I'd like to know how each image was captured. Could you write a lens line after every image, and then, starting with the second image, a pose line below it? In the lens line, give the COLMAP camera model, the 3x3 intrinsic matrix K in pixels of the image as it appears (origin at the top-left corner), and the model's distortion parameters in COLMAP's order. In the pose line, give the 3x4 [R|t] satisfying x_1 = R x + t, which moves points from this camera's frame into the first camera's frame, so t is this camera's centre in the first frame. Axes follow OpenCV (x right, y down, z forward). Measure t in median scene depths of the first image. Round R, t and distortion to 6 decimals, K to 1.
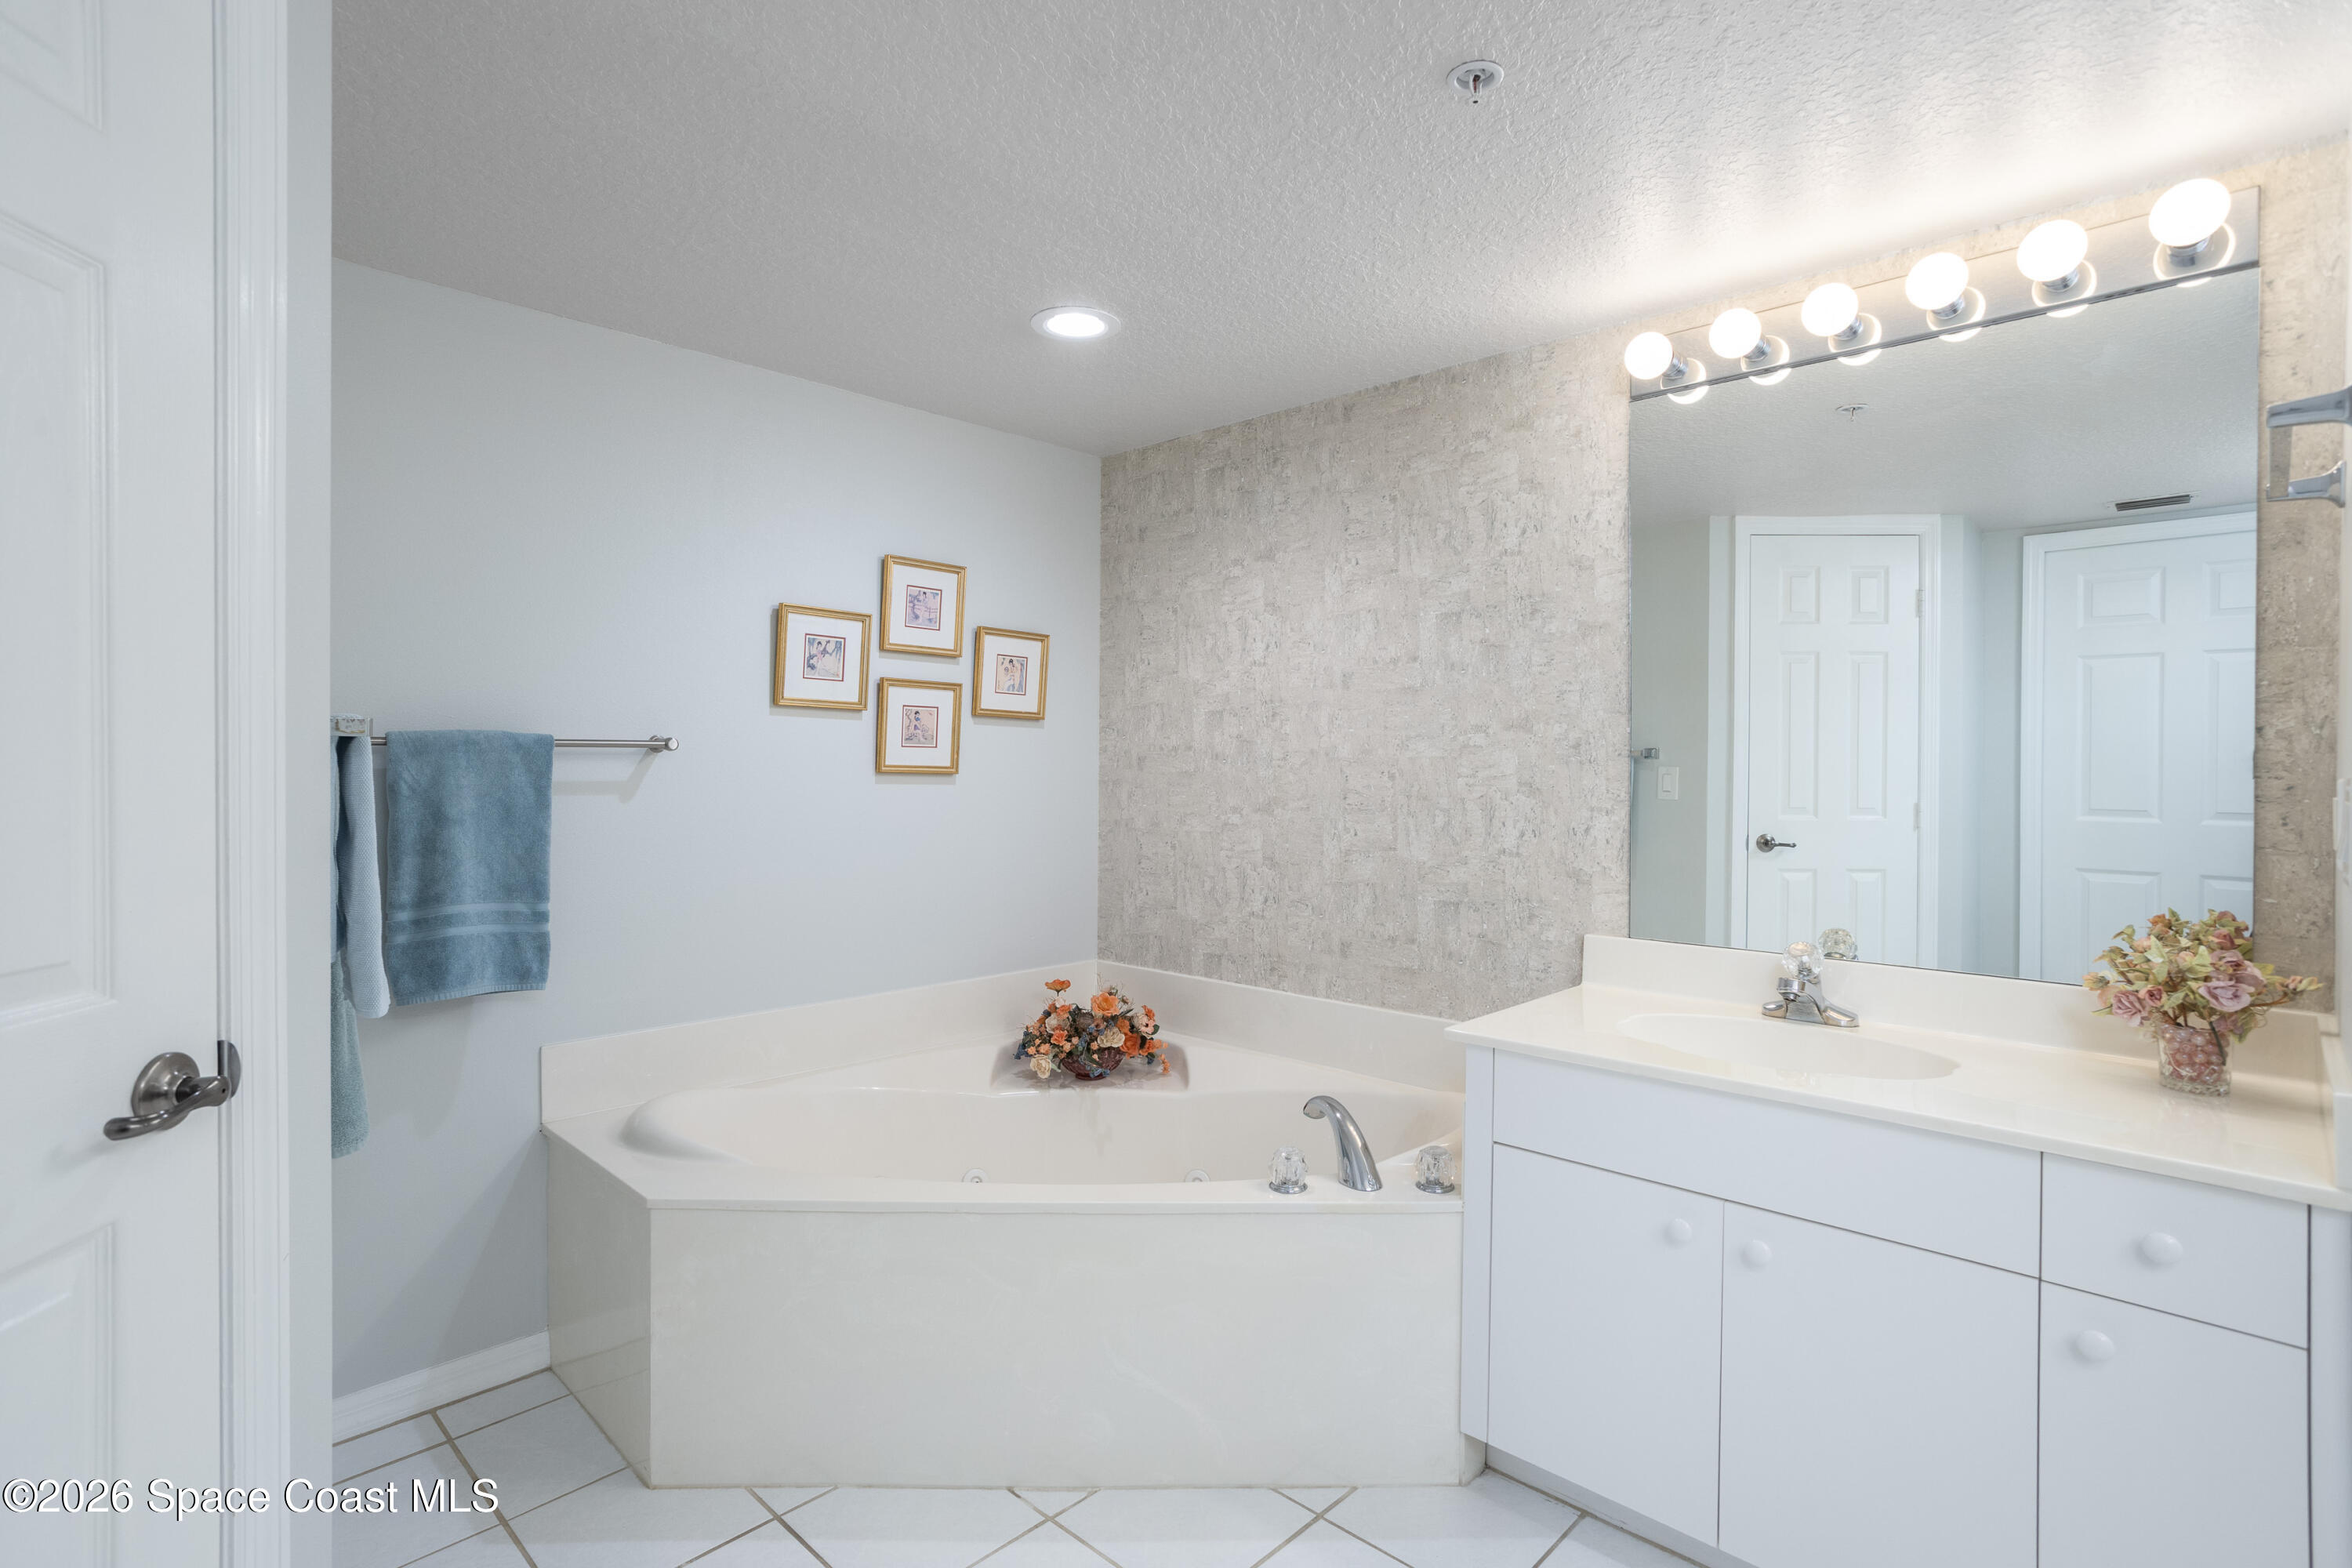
lens RADIAL K [[1134.6, 0, 1176.4], [0, 1134.6, 771.2], [0, 0, 1]] dist [0.001349, 0.001006]
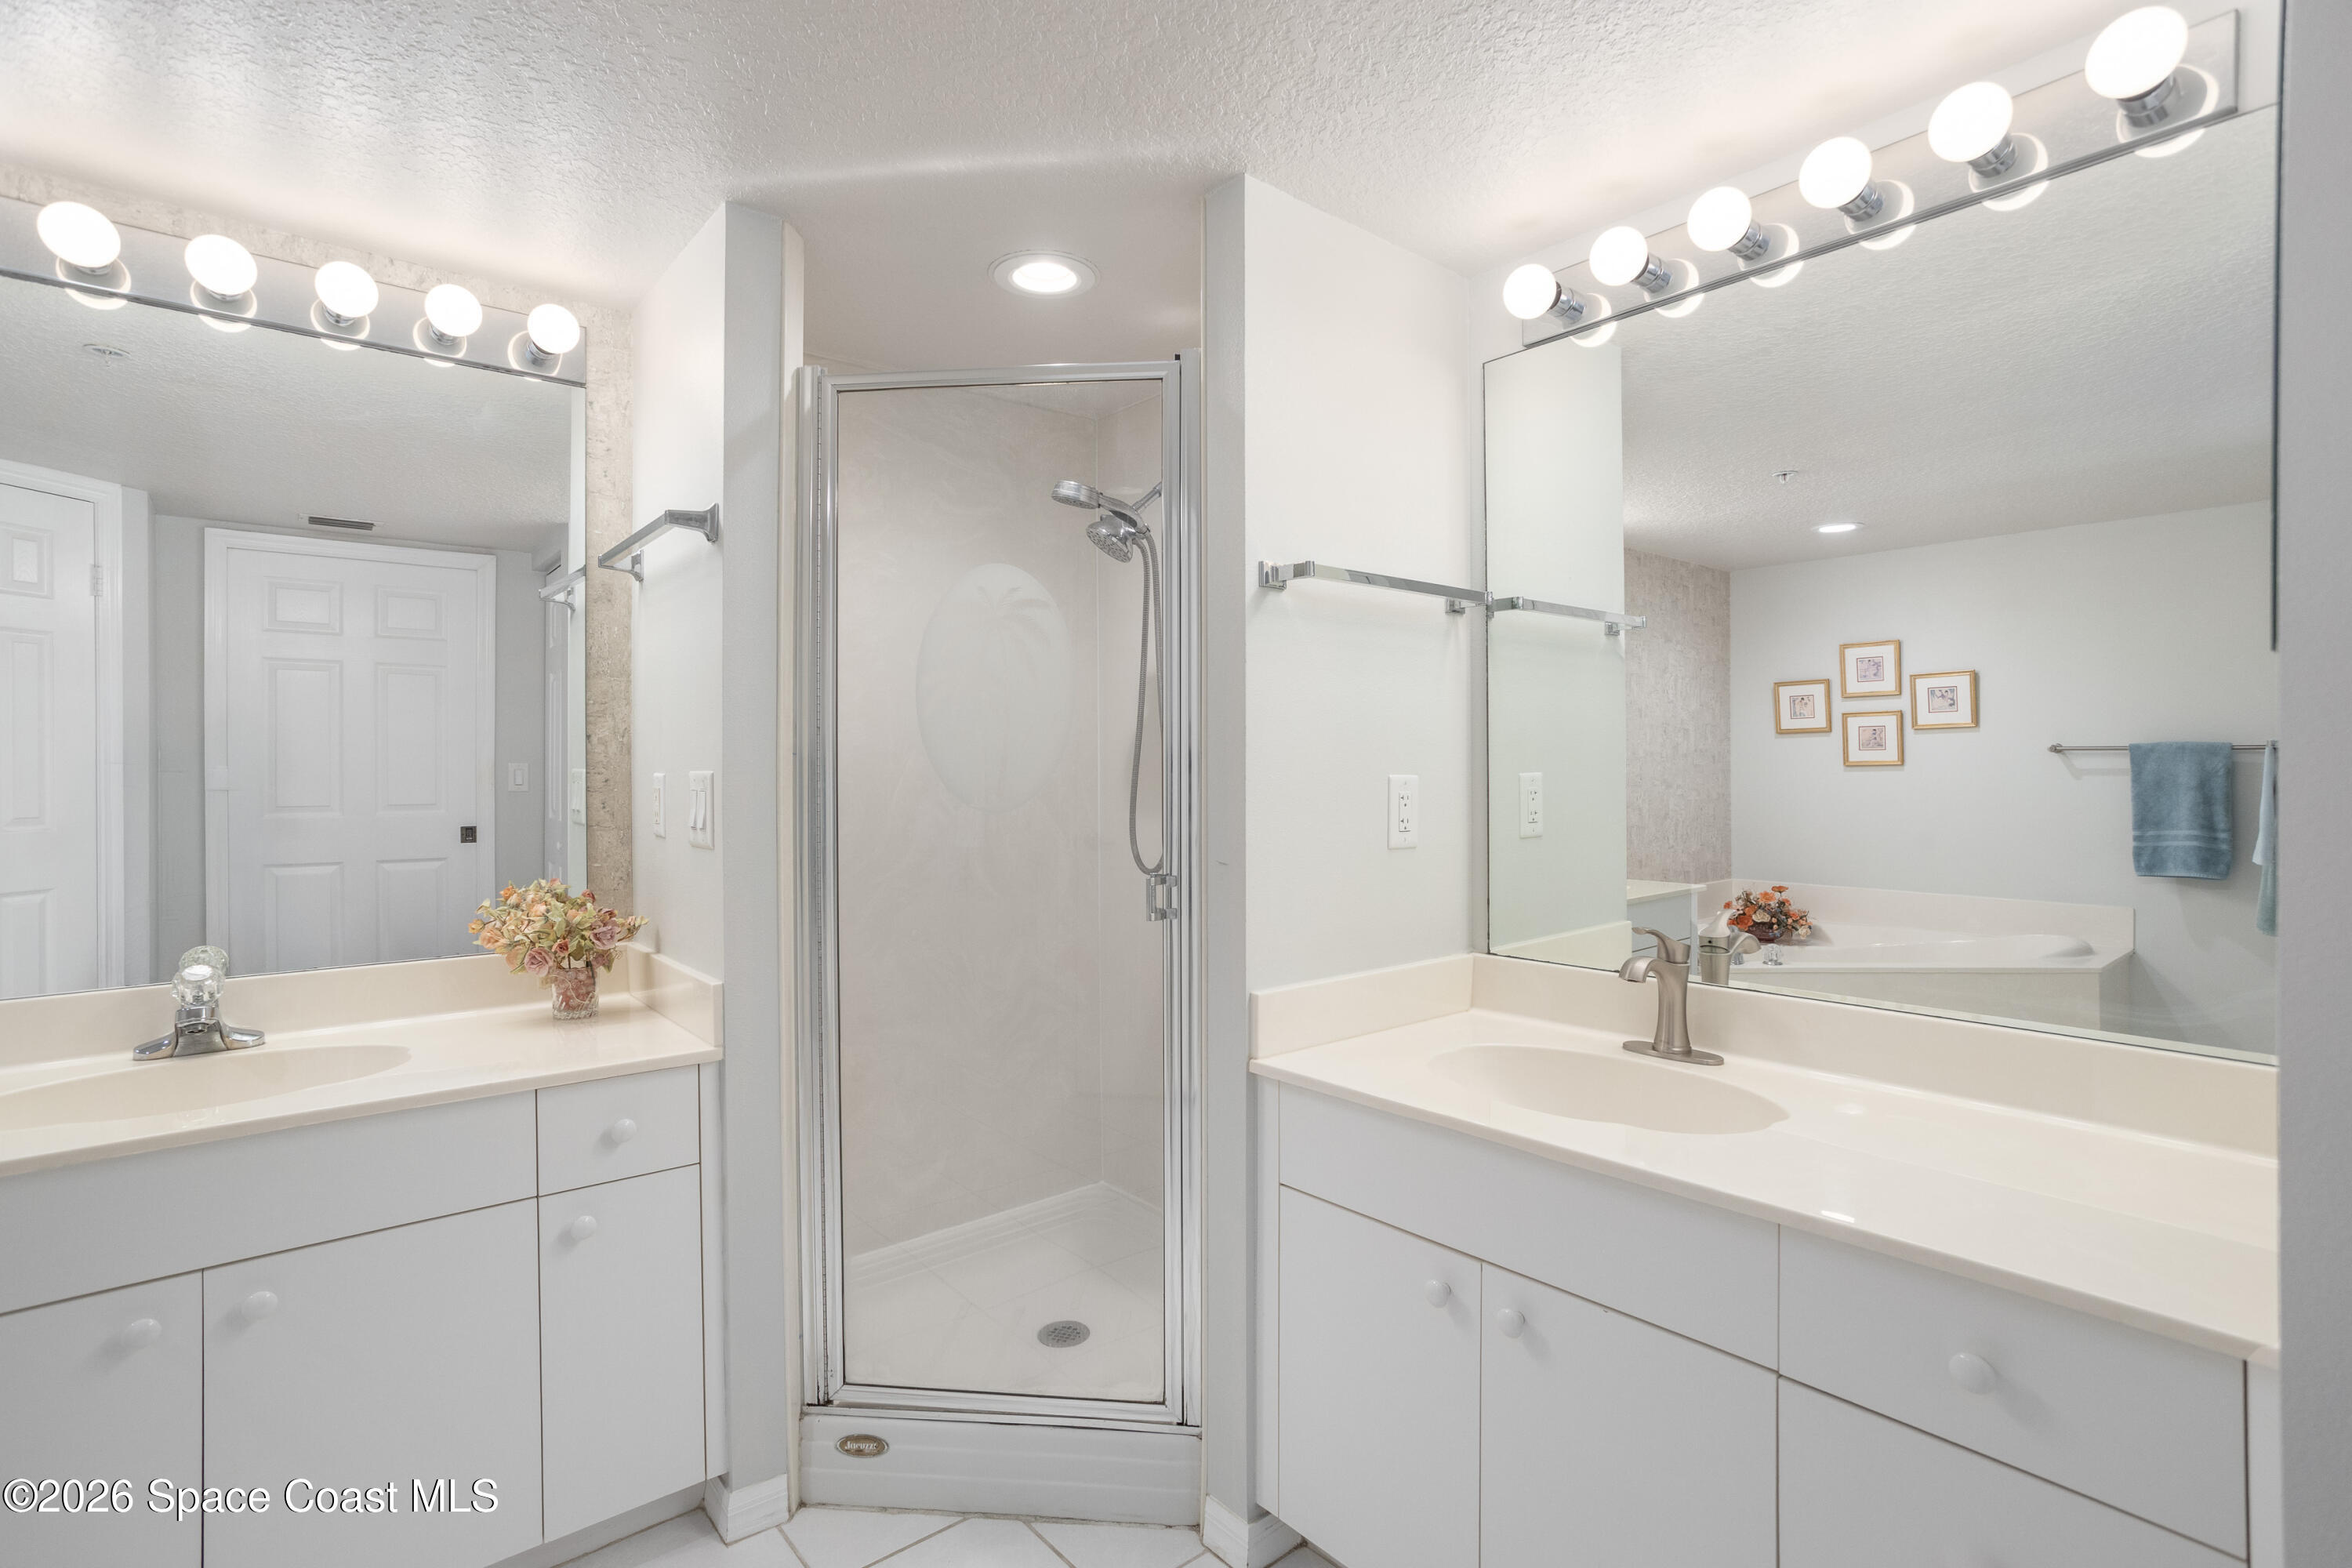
lens RADIAL K [[1134.6, 0, 1176.4], [0, 1134.6, 779.4], [0, 0, 1]] dist [0.001349, 0.001006]
pose [[0.123684, -0.017961, 0.992159, -0.281567], [0.009425, 0.999812, 0.016924, -0.003122], [-0.992277, 0.007257, 0.123831, 0.155117]]
